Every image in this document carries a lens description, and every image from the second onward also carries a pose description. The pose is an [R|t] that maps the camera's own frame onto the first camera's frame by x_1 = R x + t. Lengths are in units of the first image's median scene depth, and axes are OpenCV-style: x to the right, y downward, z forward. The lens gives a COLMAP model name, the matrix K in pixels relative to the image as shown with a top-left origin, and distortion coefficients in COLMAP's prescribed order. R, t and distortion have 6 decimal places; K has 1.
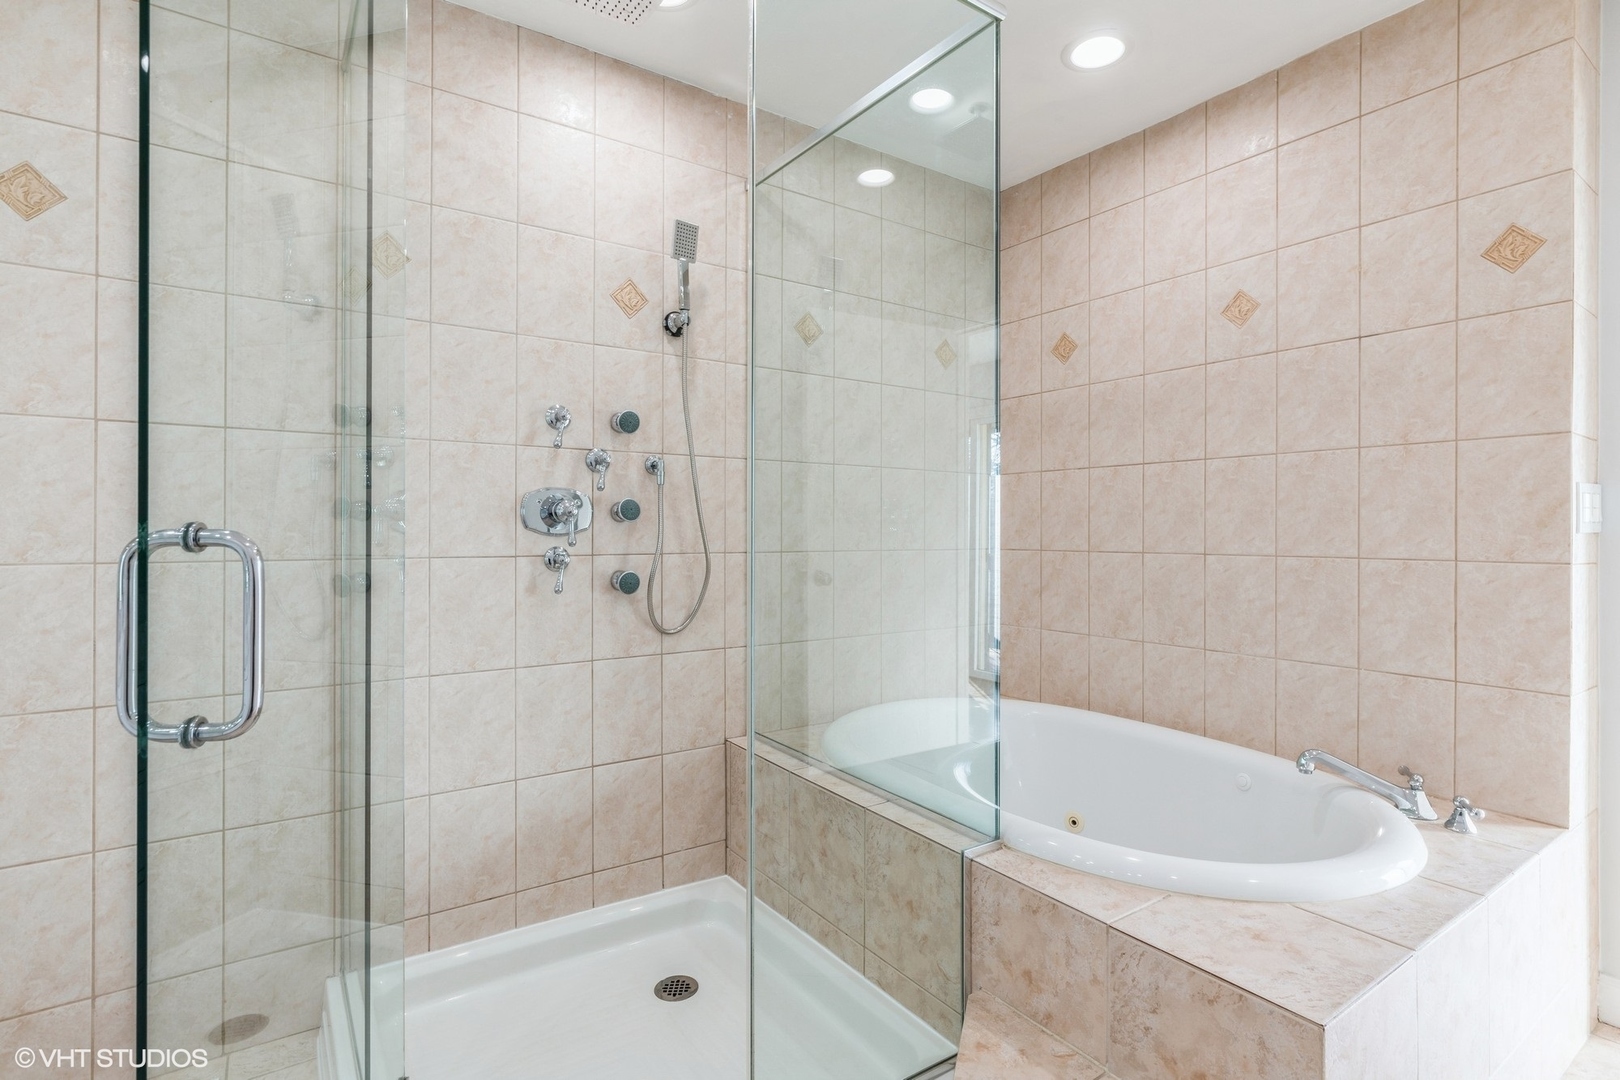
lens RADIAL K [[786.2, 0, 809.8], [0, 786.2, 534.2], [0, 0, 1]] dist [0.000925, 0.000170]
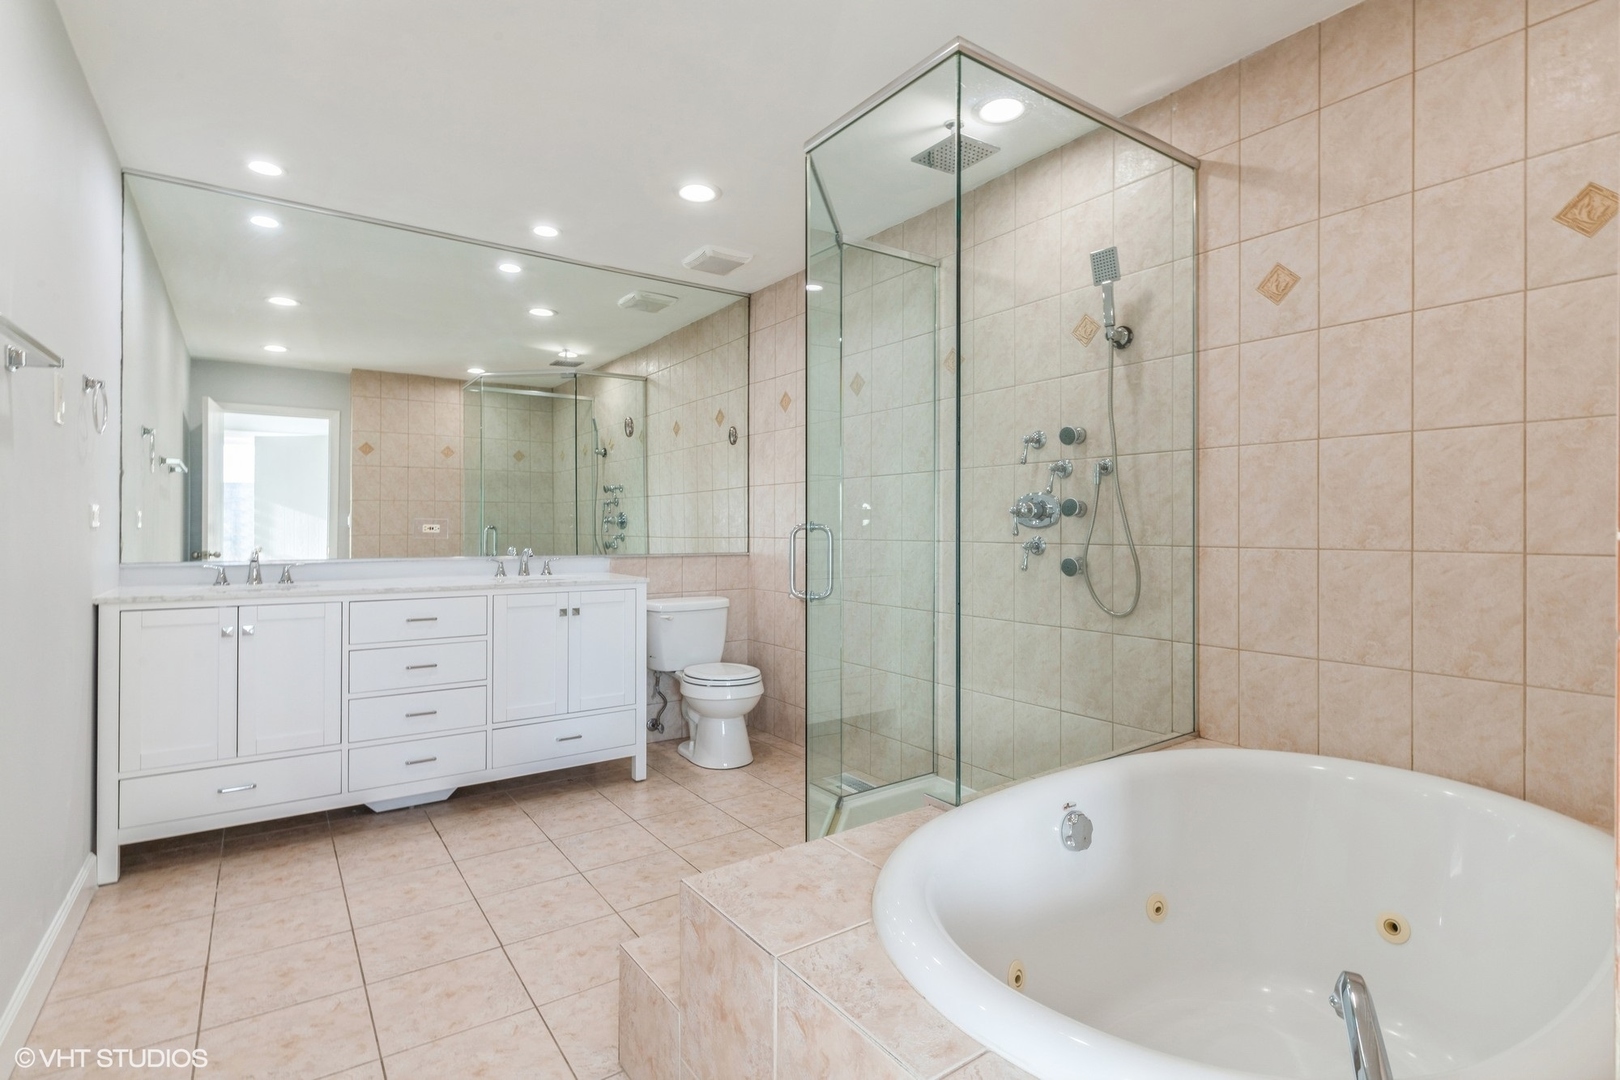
lens RADIAL K [[786.2, 0, 811.5], [0, 786.2, 532.4], [0, 0, 1]] dist [0.000925, 0.000170]
pose [[0.007618, 0.009315, -0.999928, 0.969825], [0.004511, 0.999946, 0.009350, -0.005447], [0.999961, -0.004582, 0.007575, 0.575553]]
